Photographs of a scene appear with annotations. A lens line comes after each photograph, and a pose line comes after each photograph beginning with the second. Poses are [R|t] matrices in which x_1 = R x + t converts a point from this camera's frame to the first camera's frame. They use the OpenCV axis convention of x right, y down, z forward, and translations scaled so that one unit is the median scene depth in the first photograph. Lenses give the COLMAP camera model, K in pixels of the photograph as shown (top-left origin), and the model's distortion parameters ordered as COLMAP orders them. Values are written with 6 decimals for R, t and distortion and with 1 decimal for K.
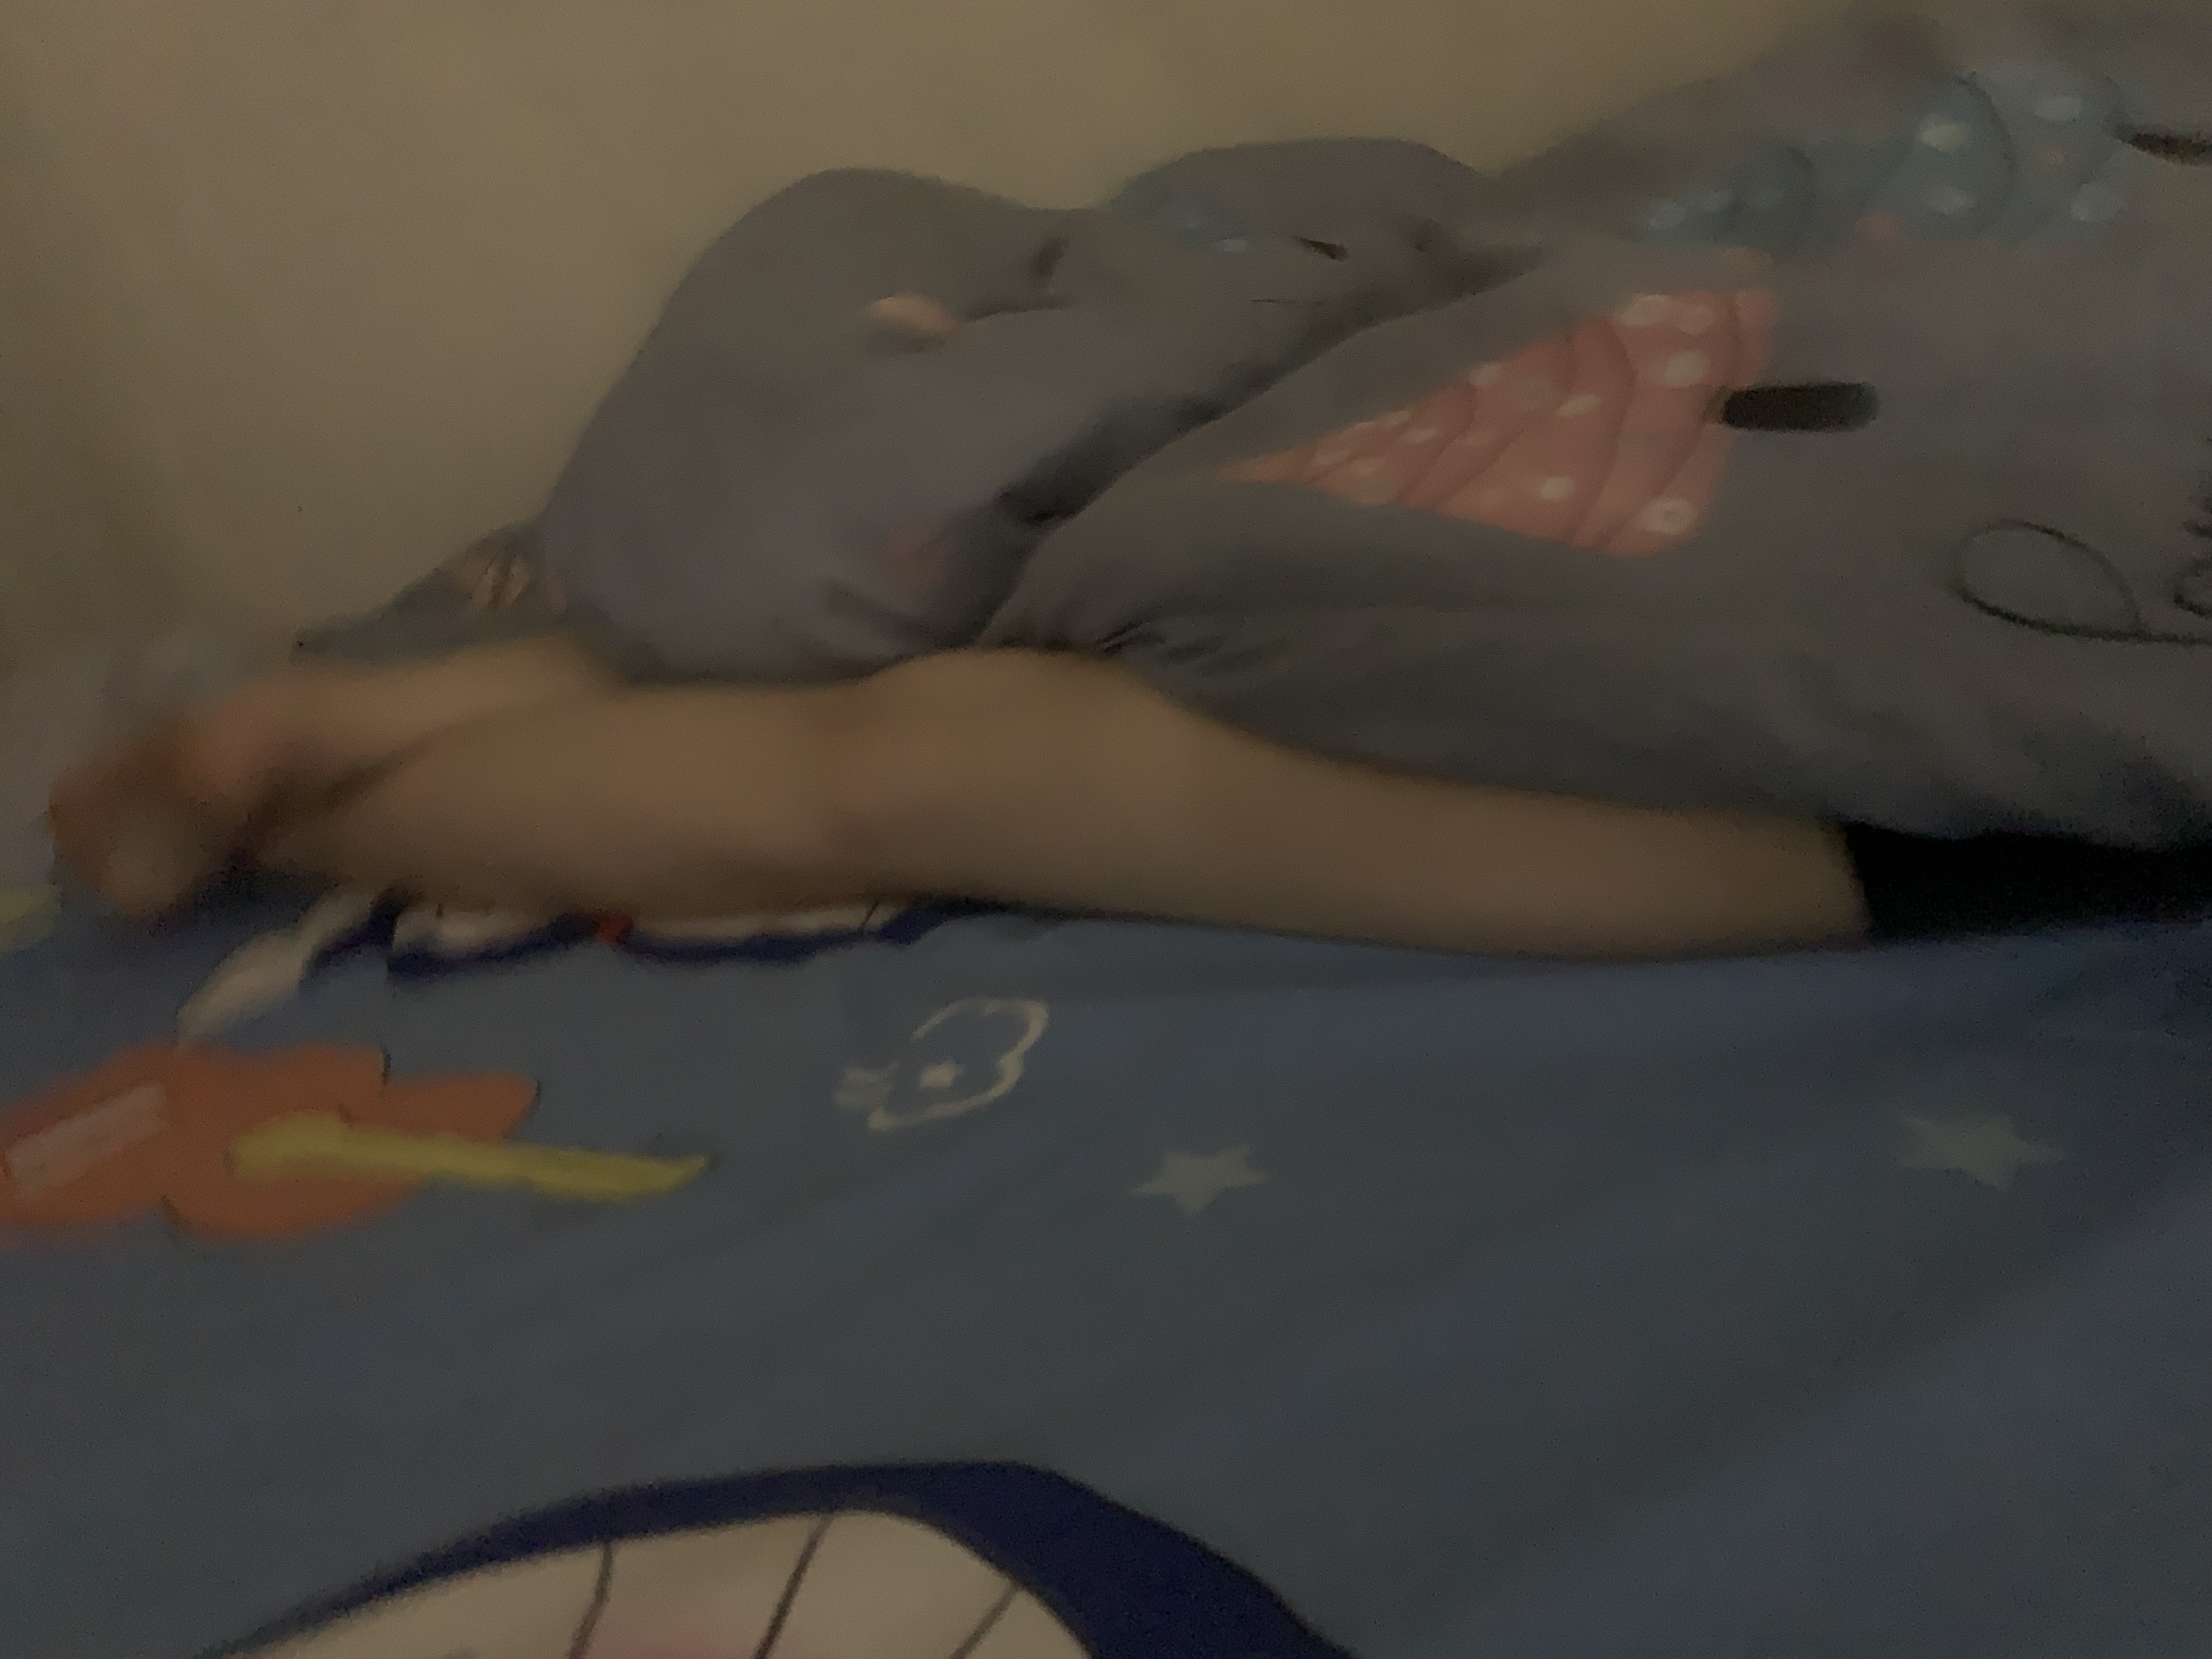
lens RADIAL K [[1715.0, 0, 1106.0], [0, 1715.0, 829.5], [0, 0, 1]] dist [0.007377, -0.004839]
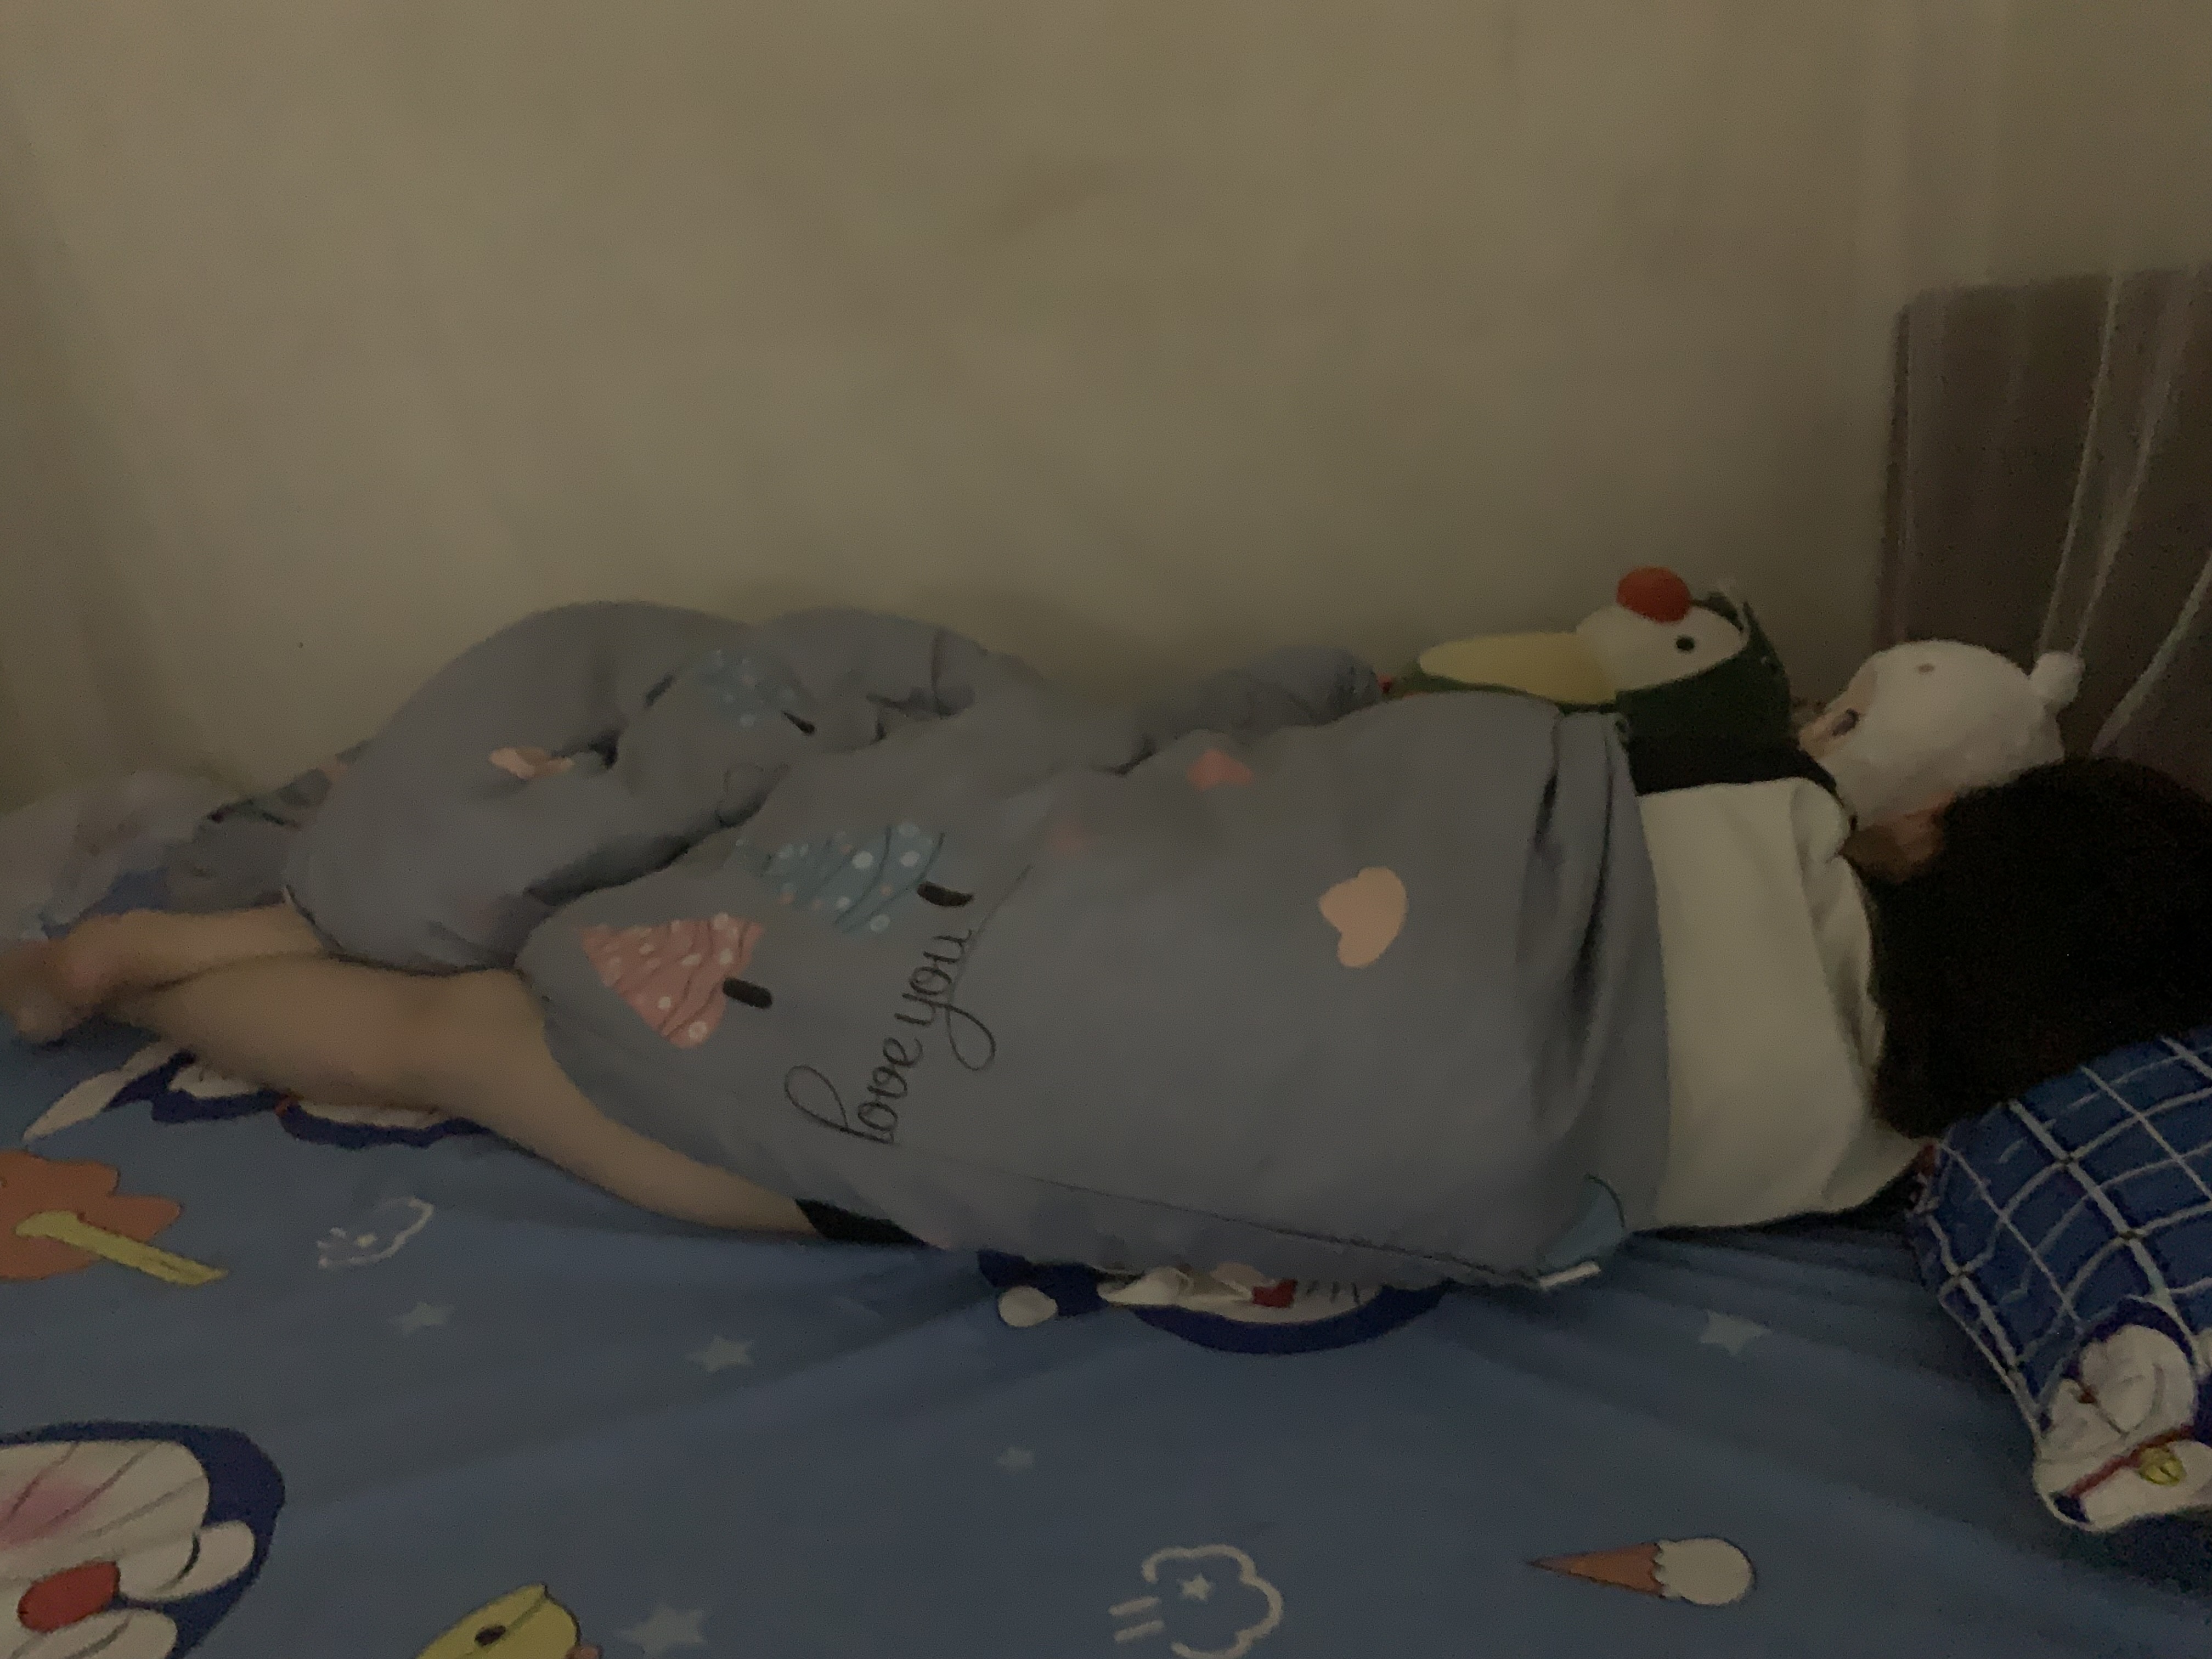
lens RADIAL K [[1715.0, 0, 1106.0], [0, 1715.0, 829.5], [0, 0, 1]] dist [0.007377, -0.004839]
pose [[0.991005, 0.127674, -0.040100, 0.575800], [-0.128386, 0.991600, -0.015699, -0.302097], [0.037759, 0.020706, 0.999072, -0.707753]]
